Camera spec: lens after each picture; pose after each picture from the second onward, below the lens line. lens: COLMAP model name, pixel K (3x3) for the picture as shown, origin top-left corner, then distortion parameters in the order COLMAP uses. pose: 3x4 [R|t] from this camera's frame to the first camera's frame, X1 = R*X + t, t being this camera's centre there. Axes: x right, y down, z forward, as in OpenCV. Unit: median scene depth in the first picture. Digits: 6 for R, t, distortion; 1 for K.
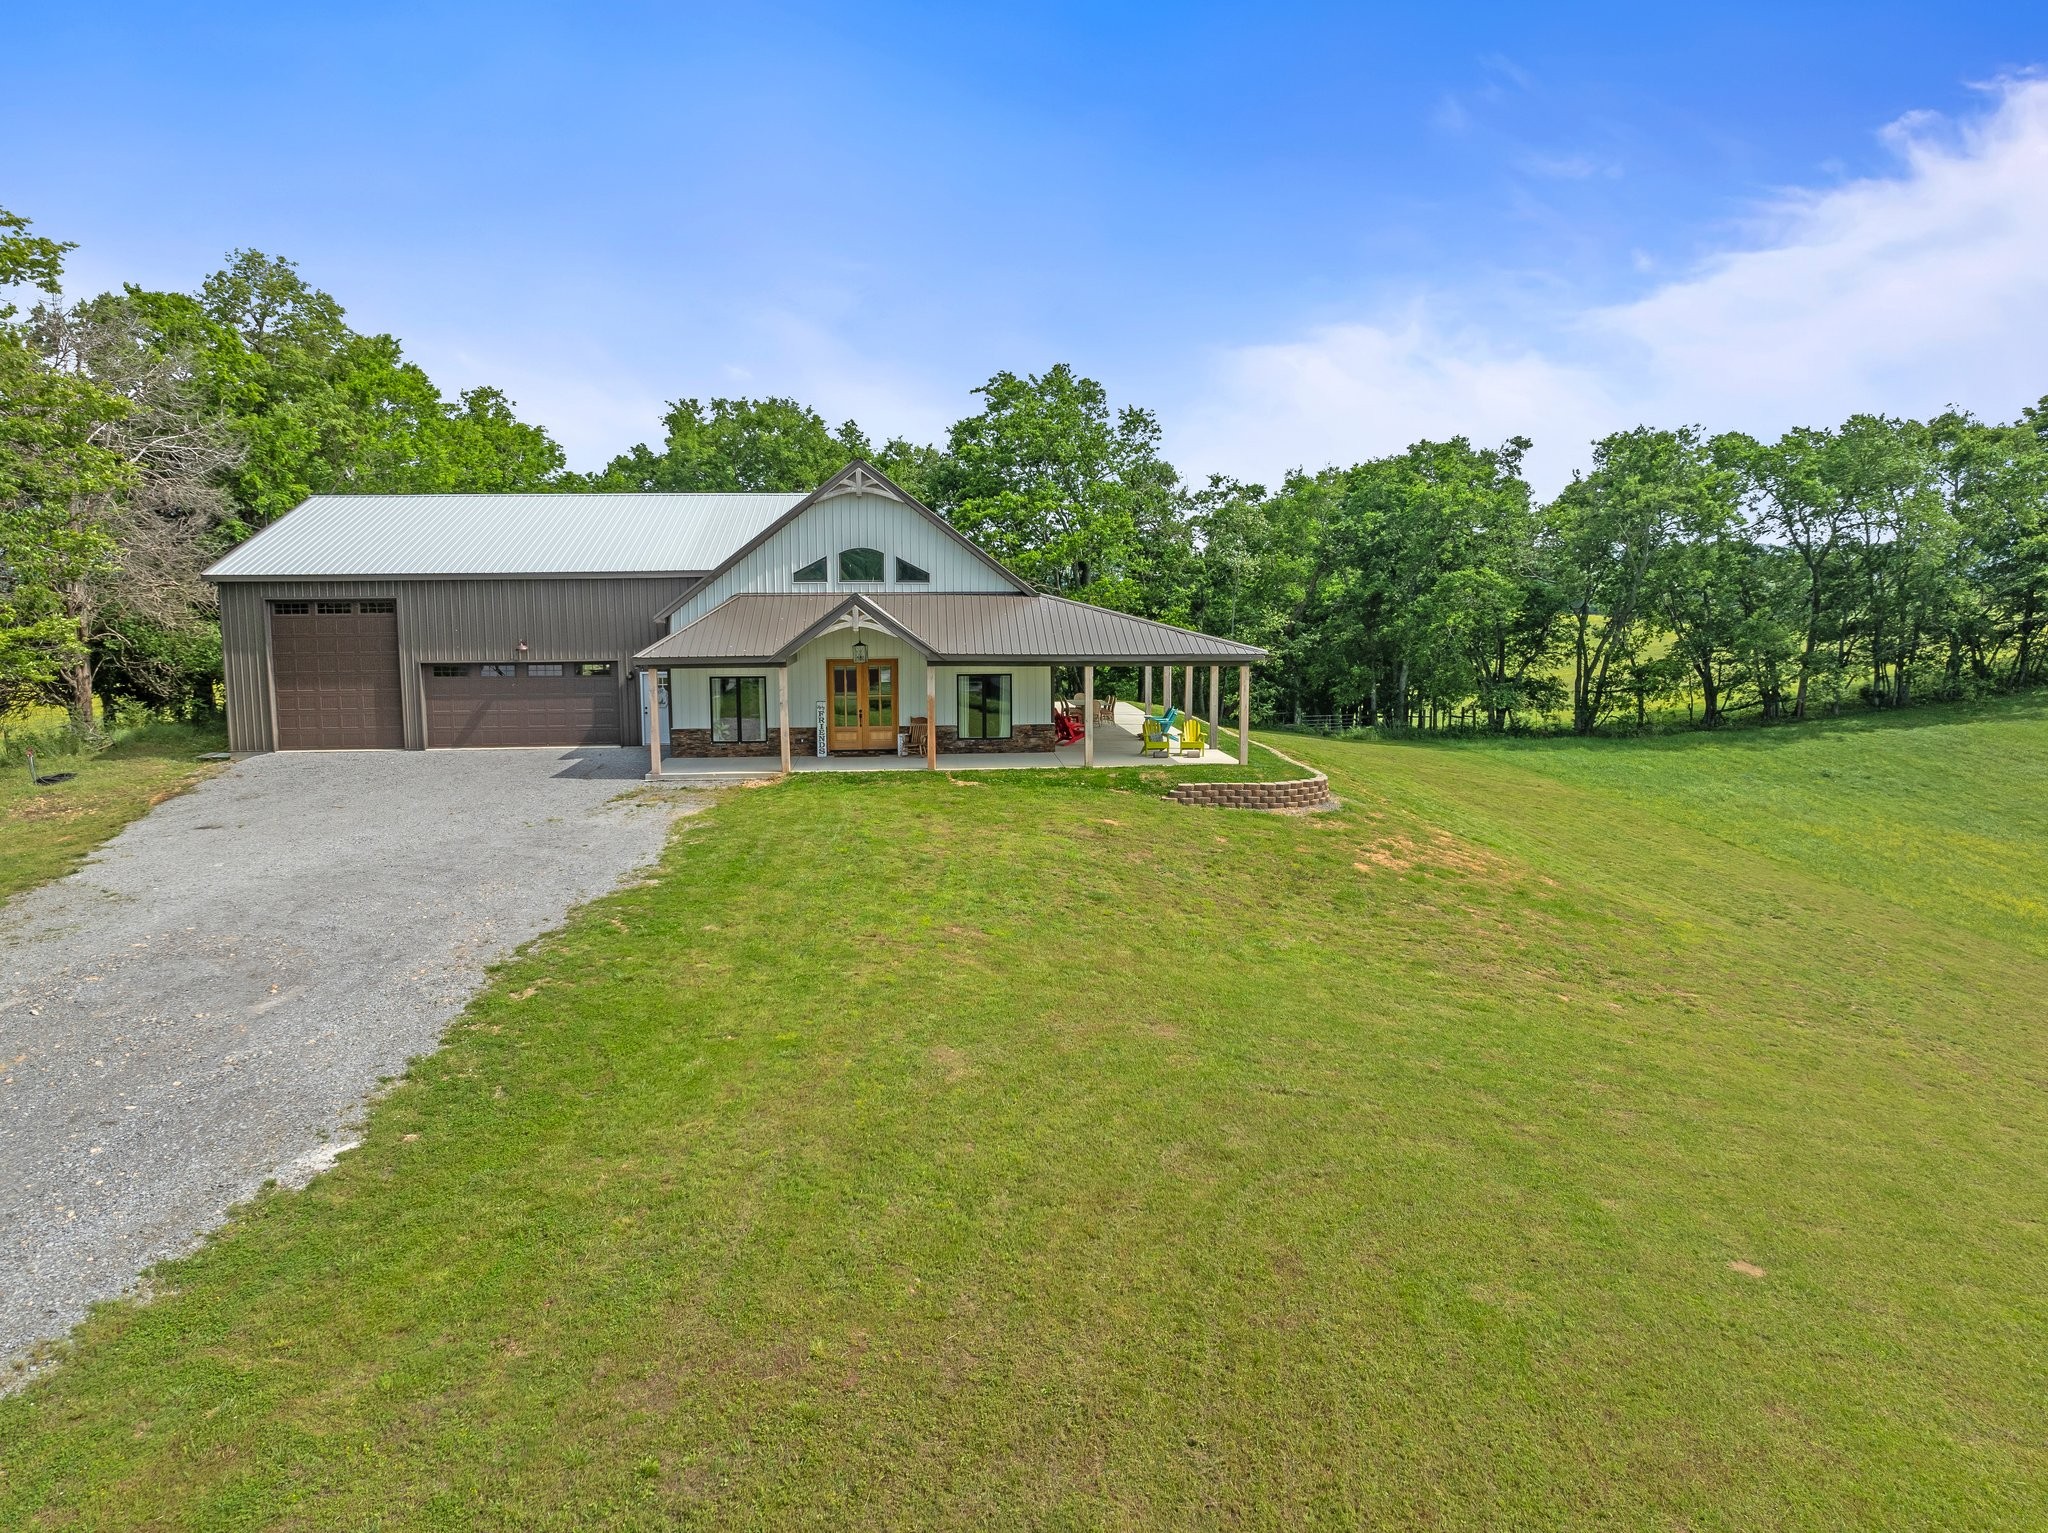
lens RADIAL K [[1567.0, 0, 1034.7], [0, 1567.0, 777.6], [0, 0, 1]] dist [-0.032884, 0.005883]
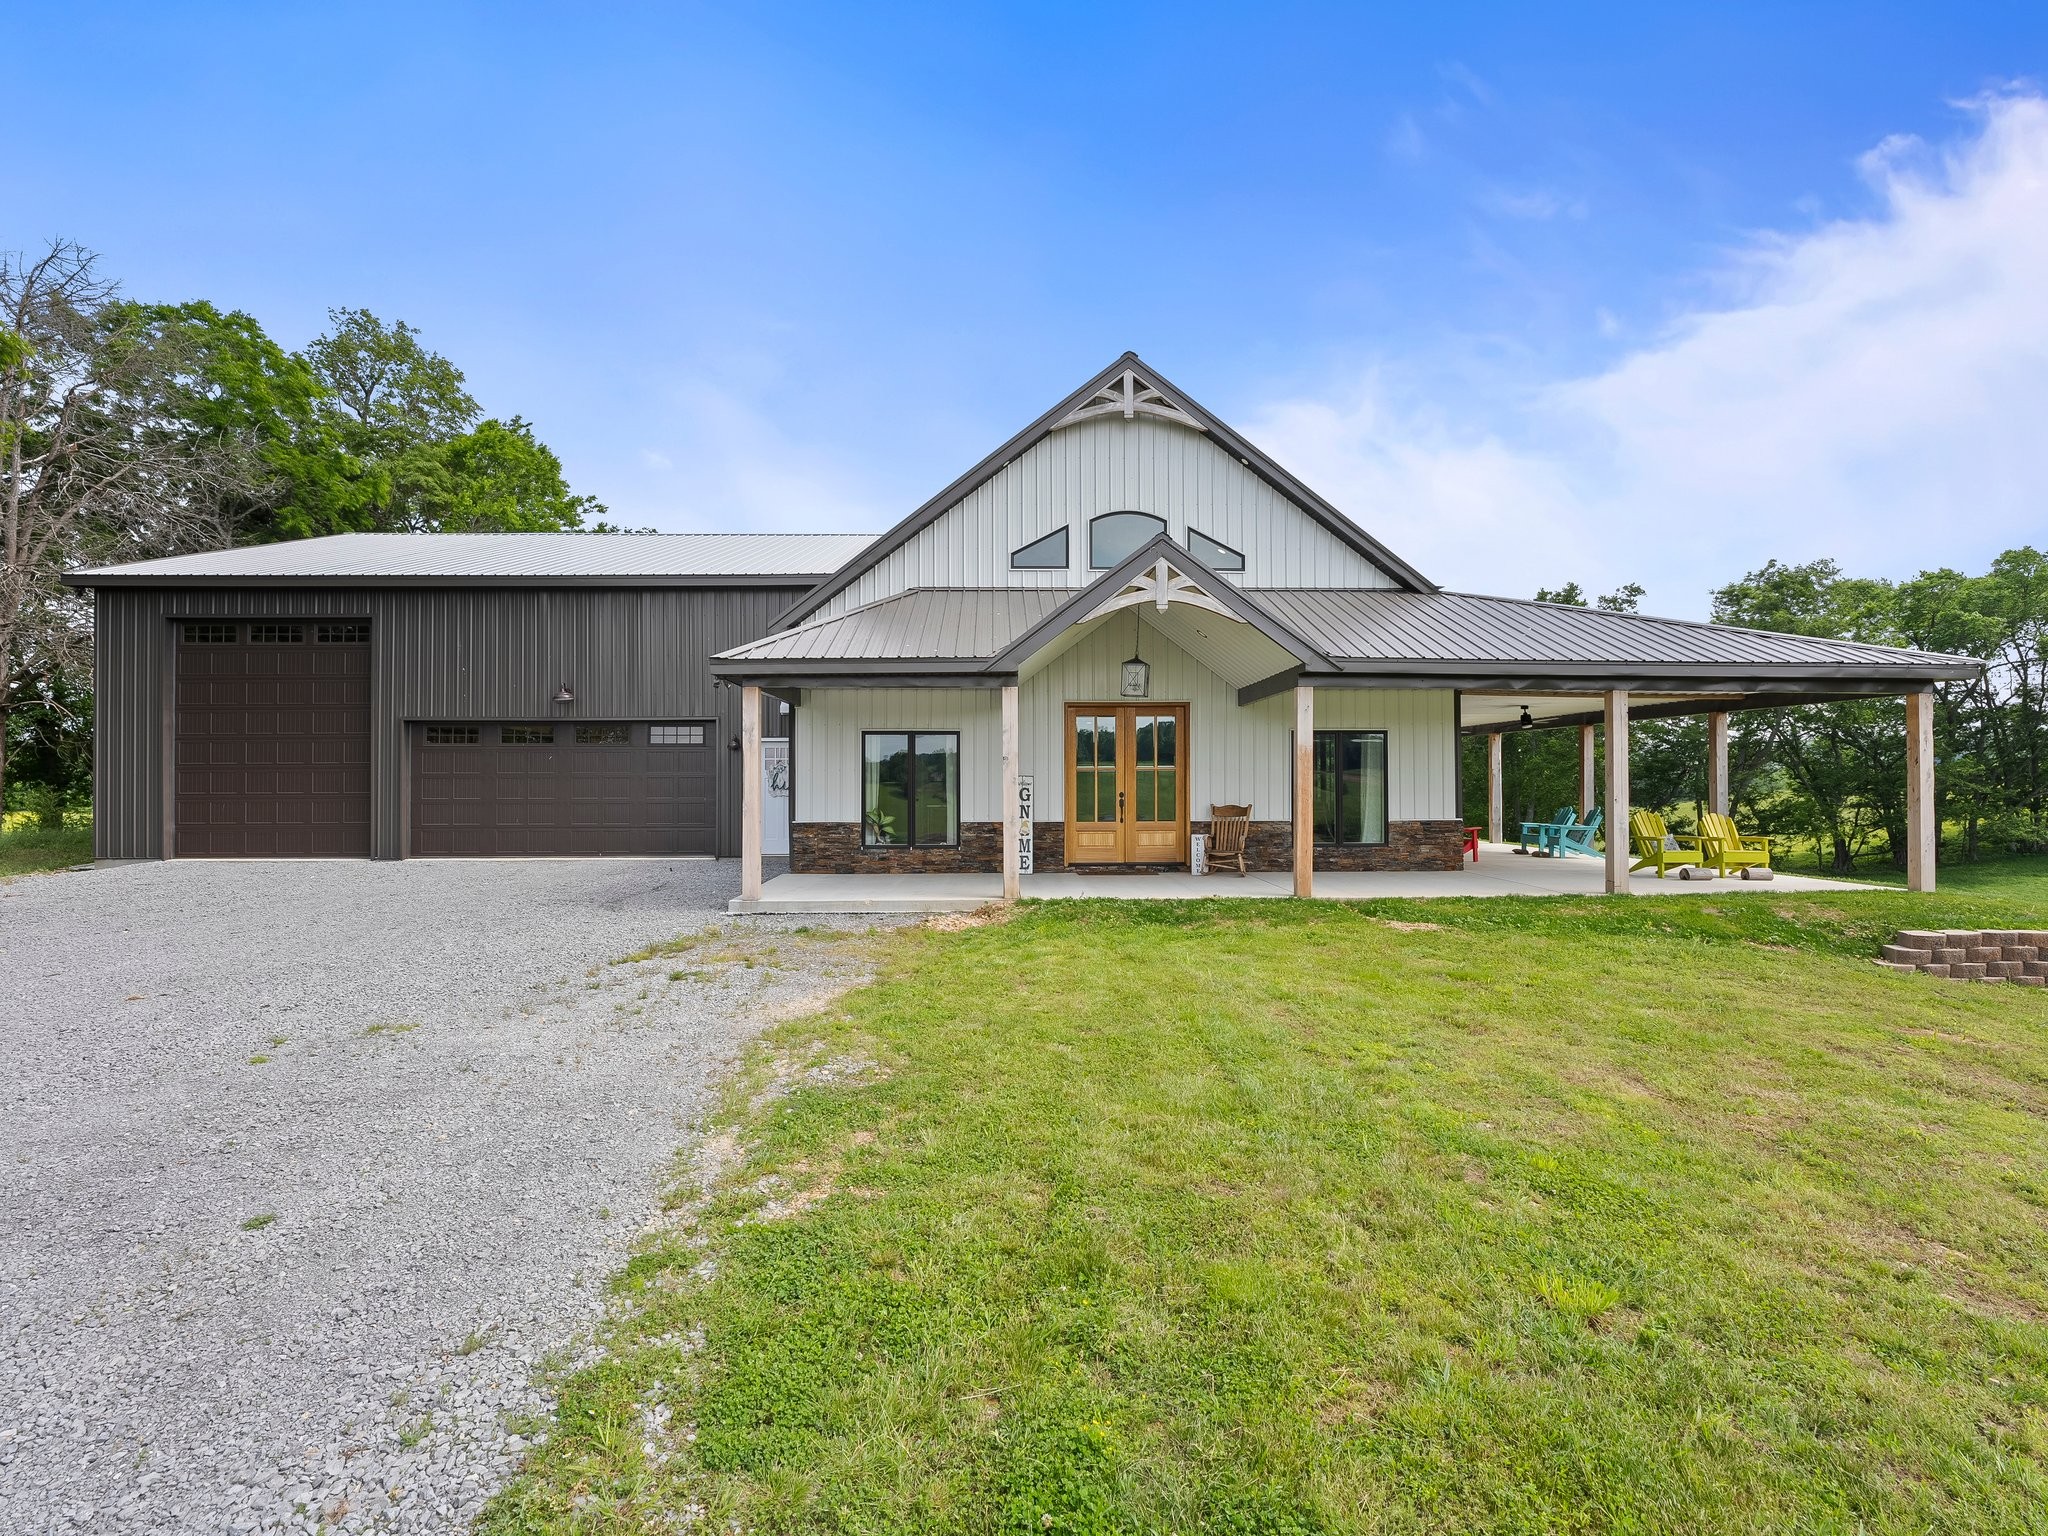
lens RADIAL K [[1071.2, 0, 1014.6], [0, 1071.2, 774.5], [0, 0, 1]] dist [-0.017685, 0.002052]
pose [[0.998331, 0.002728, -0.057690, -0.129142], [-0.010192, 0.991529, -0.129482, 0.001168], [0.056848, 0.129854, 0.989902, 0.616555]]
